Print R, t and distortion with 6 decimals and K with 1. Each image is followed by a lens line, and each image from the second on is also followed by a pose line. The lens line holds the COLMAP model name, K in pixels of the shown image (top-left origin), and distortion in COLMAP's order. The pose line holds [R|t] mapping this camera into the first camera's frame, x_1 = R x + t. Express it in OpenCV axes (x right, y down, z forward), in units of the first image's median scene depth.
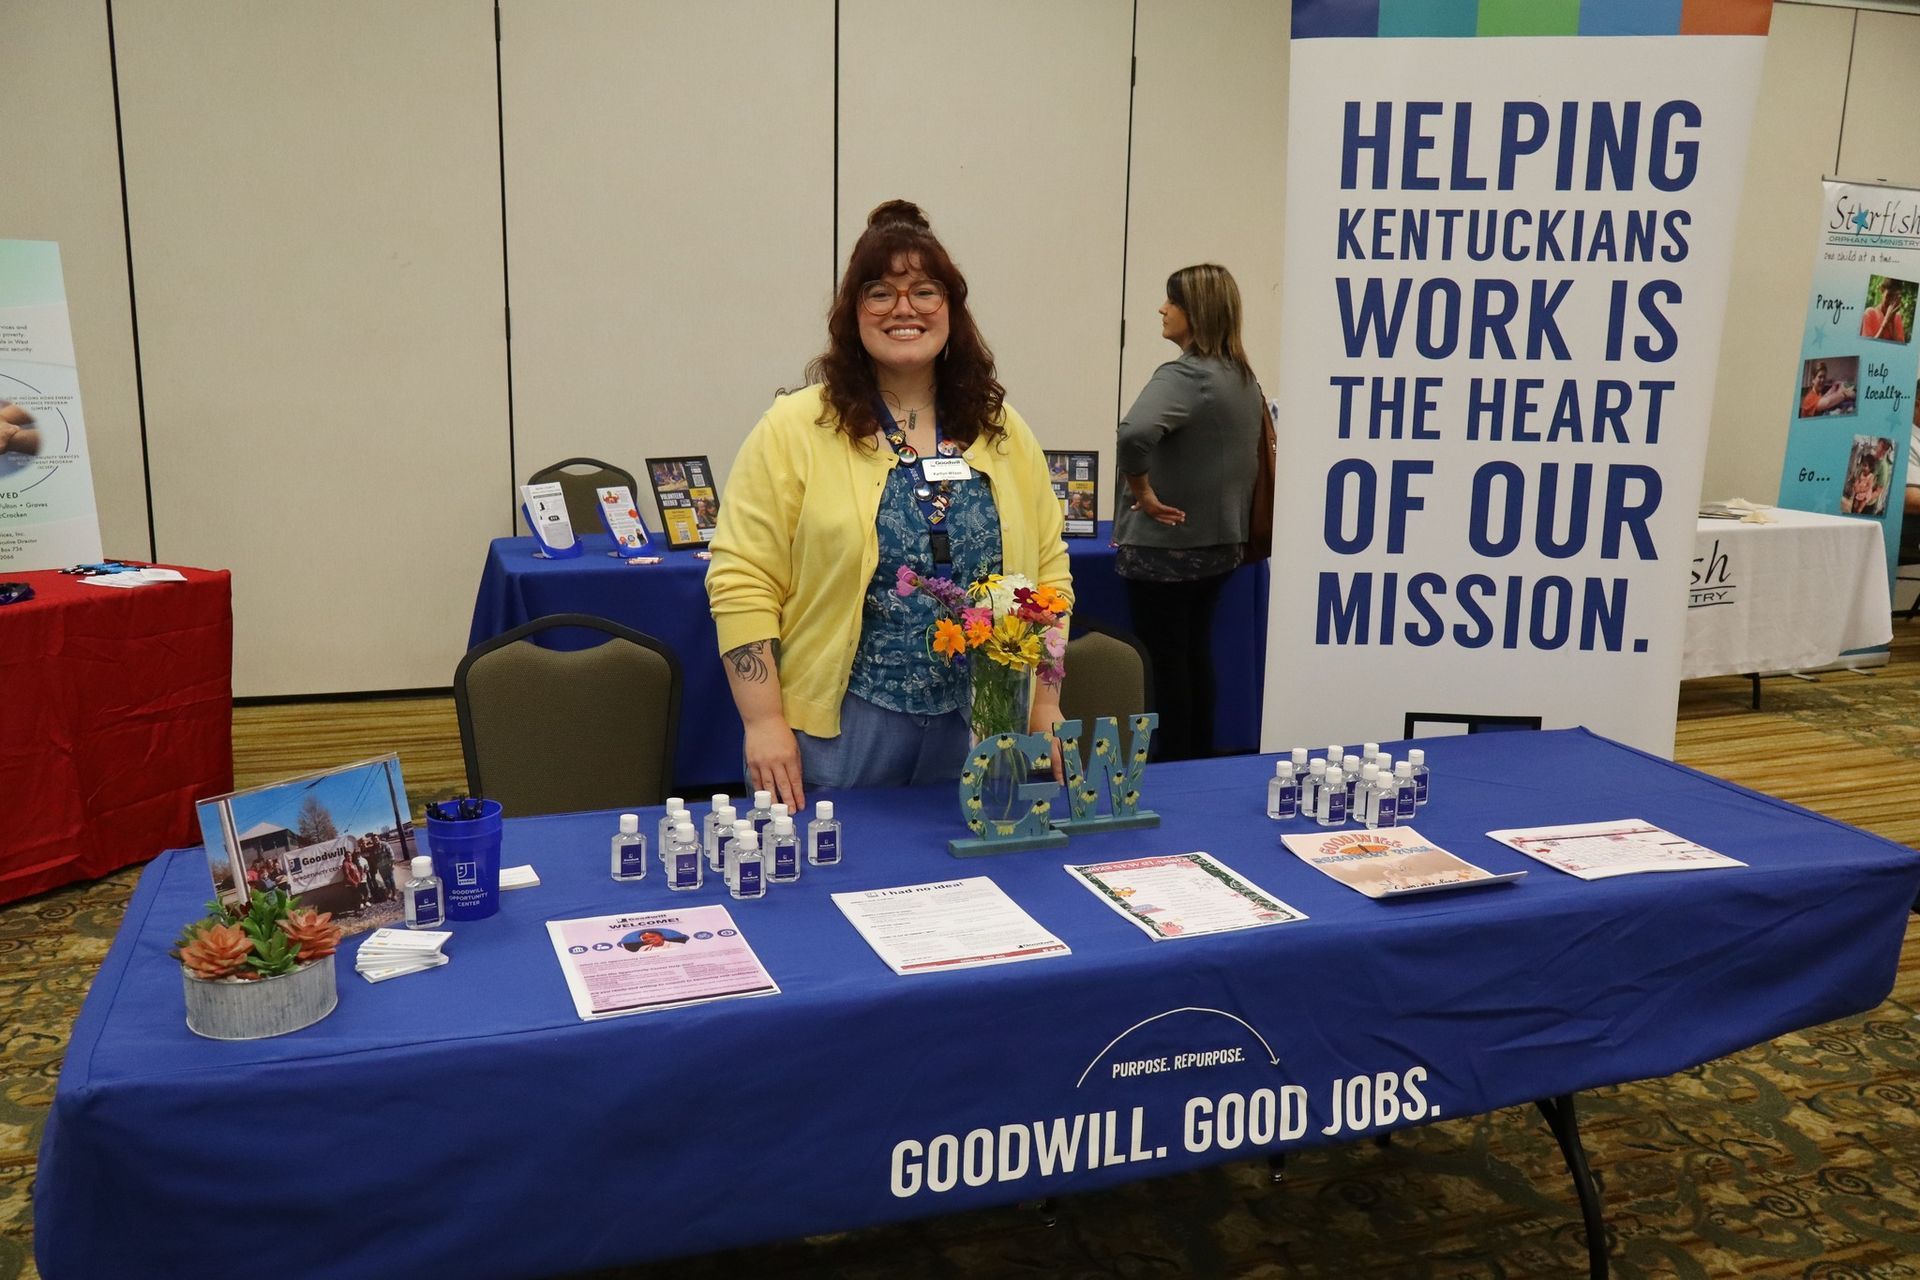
lens RADIAL K [[1600.8, 0, 960.0], [0, 1600.8, 640.0], [0, 0, 1]] dist [0.001482, -0.000432]
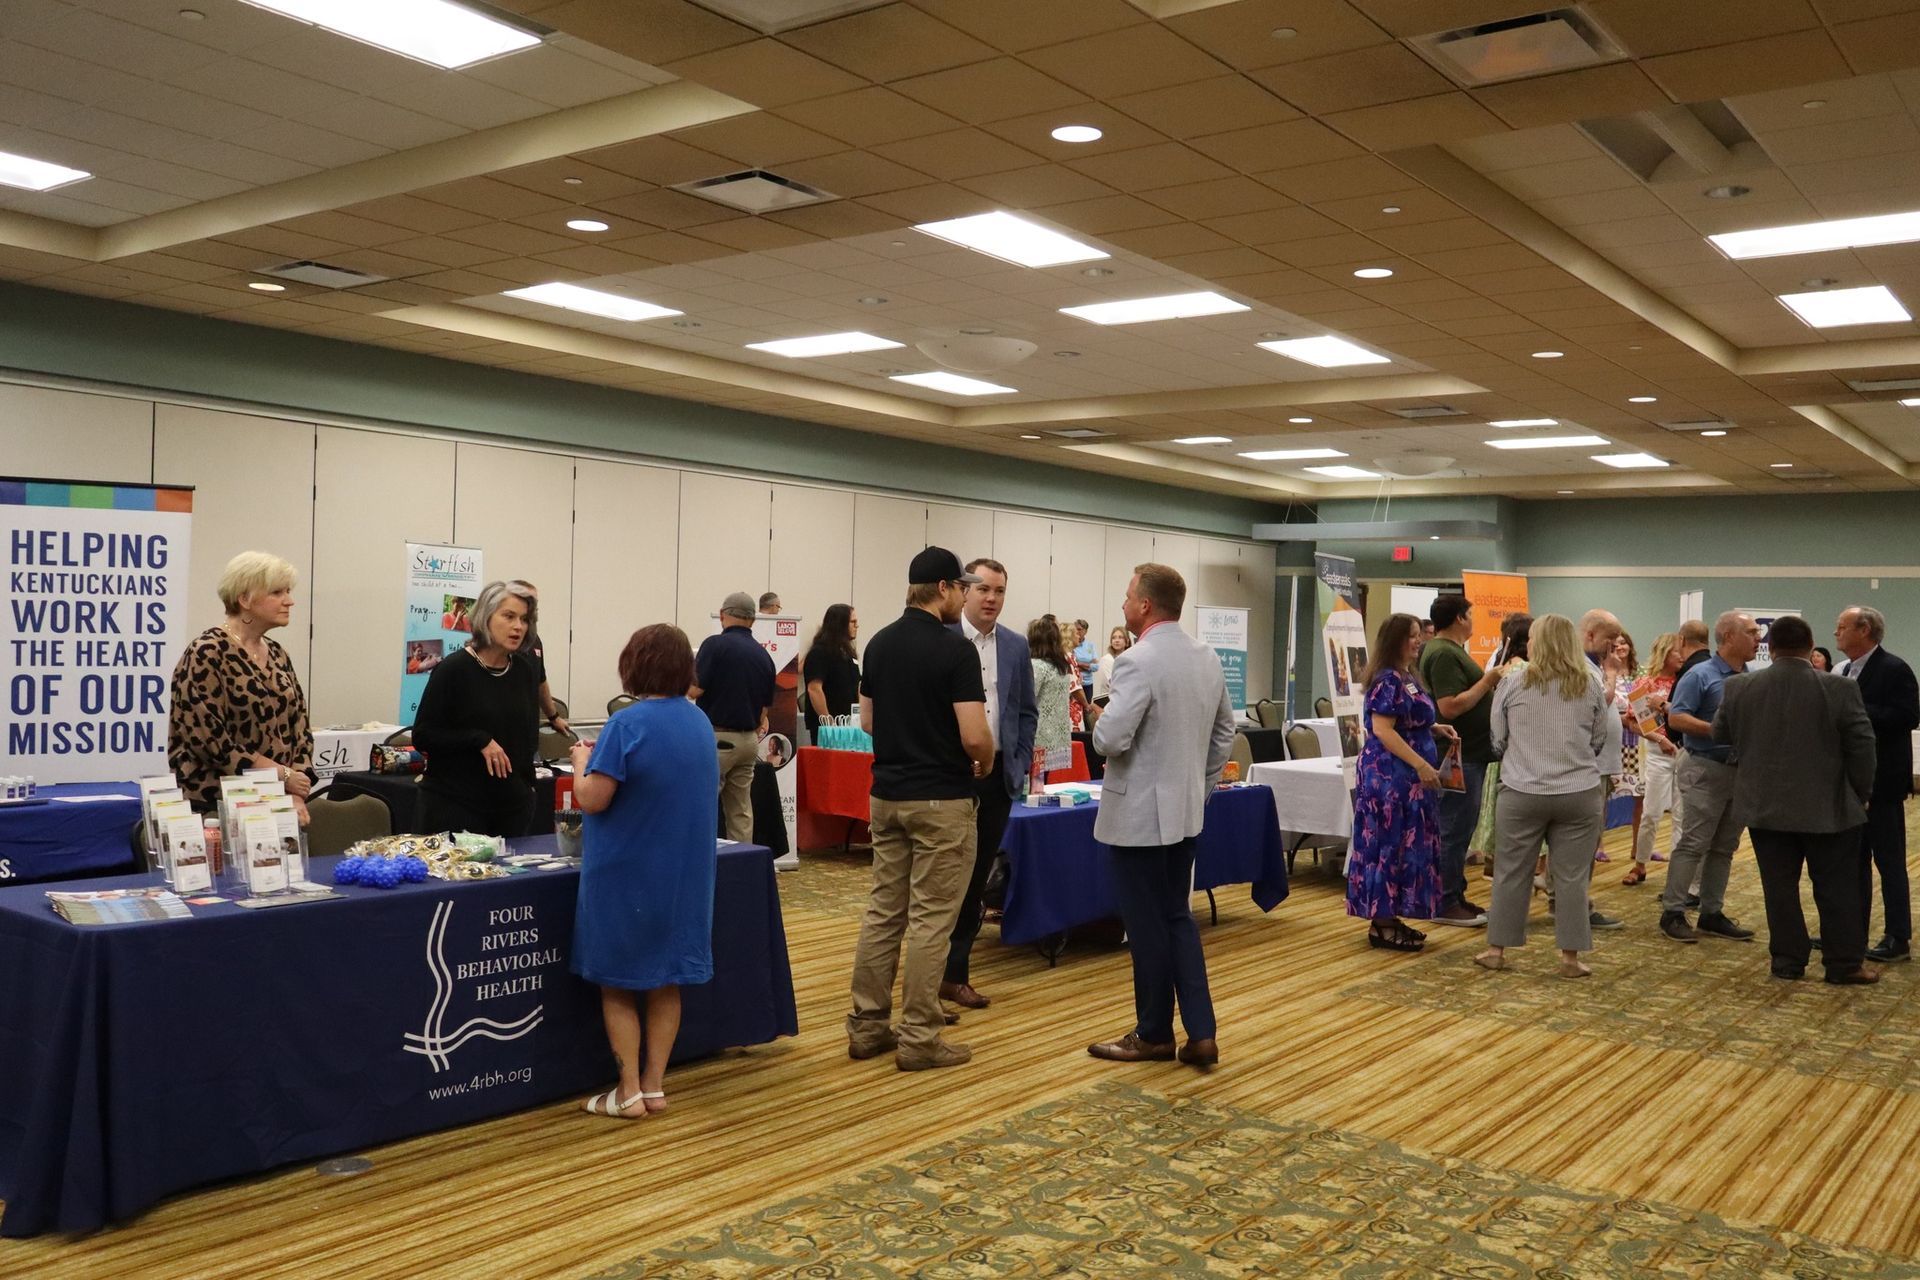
lens RADIAL K [[1663.1, 0, 960.0], [0, 1663.1, 640.0], [0, 0, 1]] dist [-0.003629, 0.011666]
pose [[0.825370, -0.001388, 0.564591, 0.000301], [0.104995, 0.982930, -0.151076, 0.361017], [-0.554743, 0.183973, 0.811427, -1.811116]]
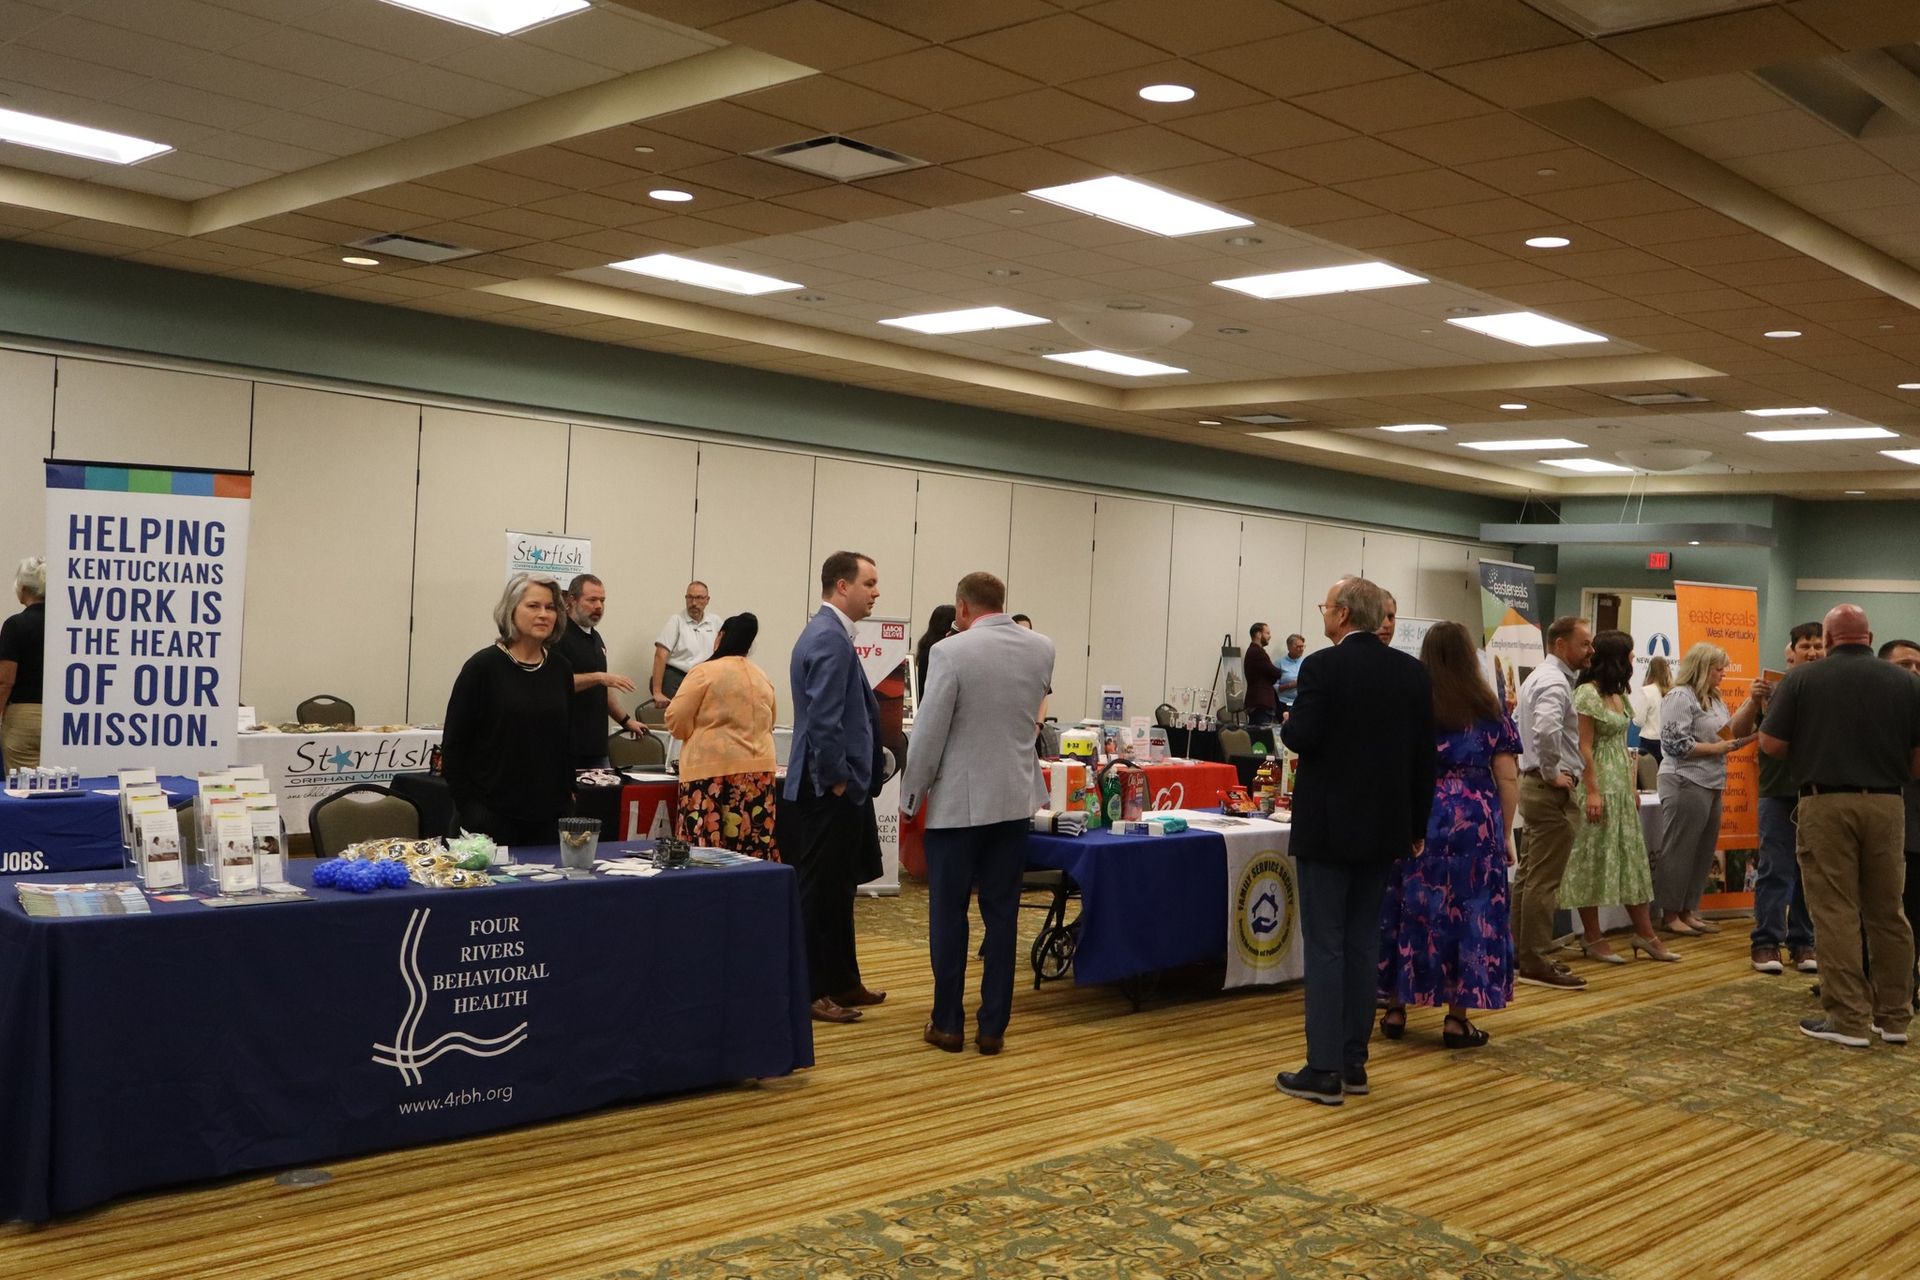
lens RADIAL K [[1866.4, 0, 960.0], [0, 1866.4, 640.0], [0, 0, 1]] dist [-0.001225, 0.019200]
pose [[0.889019, 0.019073, 0.457472, 0.146495], [0.063795, 0.984227, -0.165009, 0.387128], [-0.453403, 0.175881, 0.873780, -1.972804]]
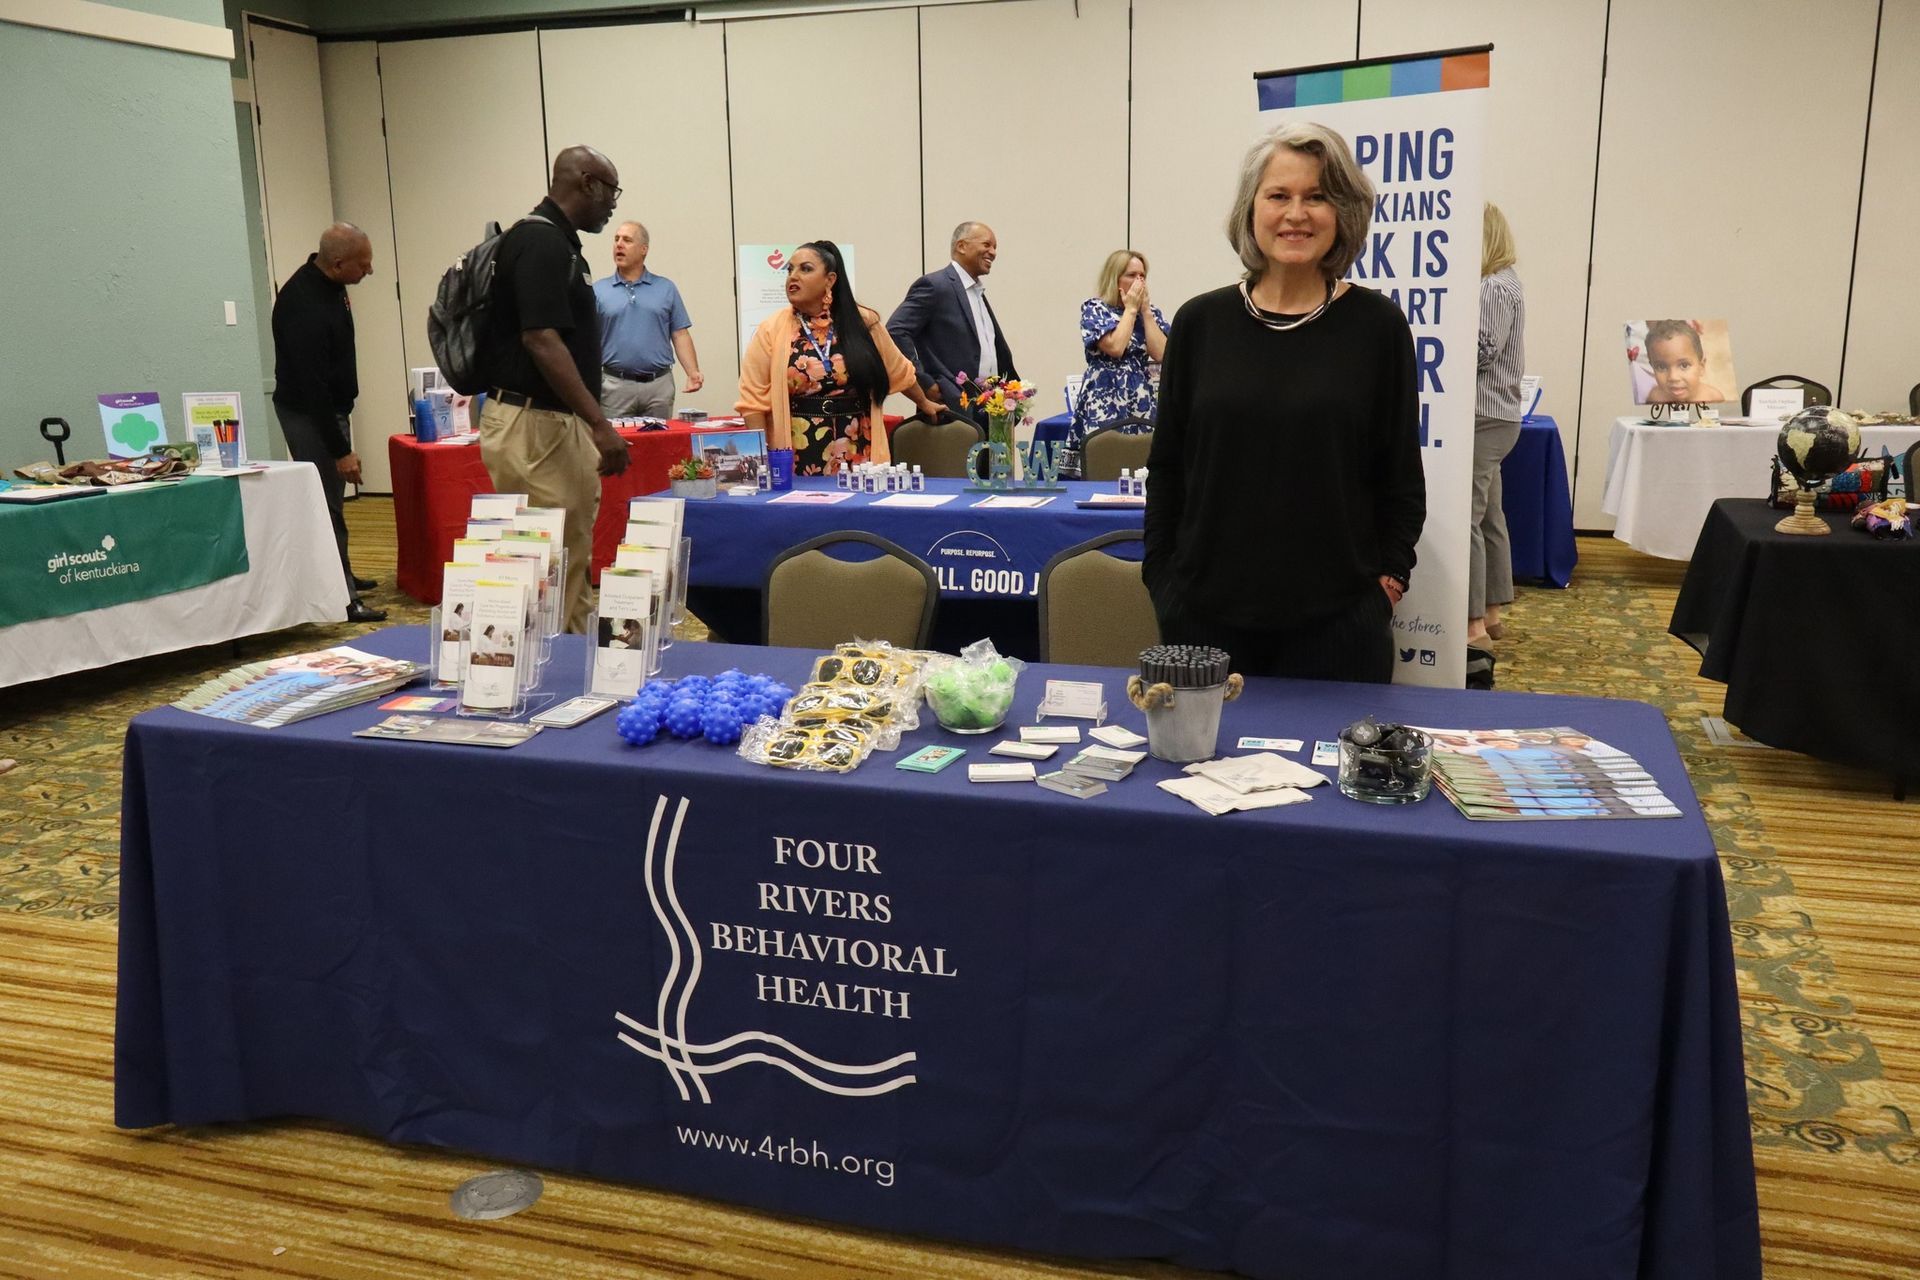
lens RADIAL K [[1622.6, 0, 960.0], [0, 1622.6, 640.0], [0, 0, 1]] dist [0.002361, 0.003692]
pose [[0.803310, 0.097824, -0.587472, 1.088915], [-0.088670, 0.995069, 0.044448, 0.186980], [0.588923, 0.016386, 0.808023, -0.728348]]
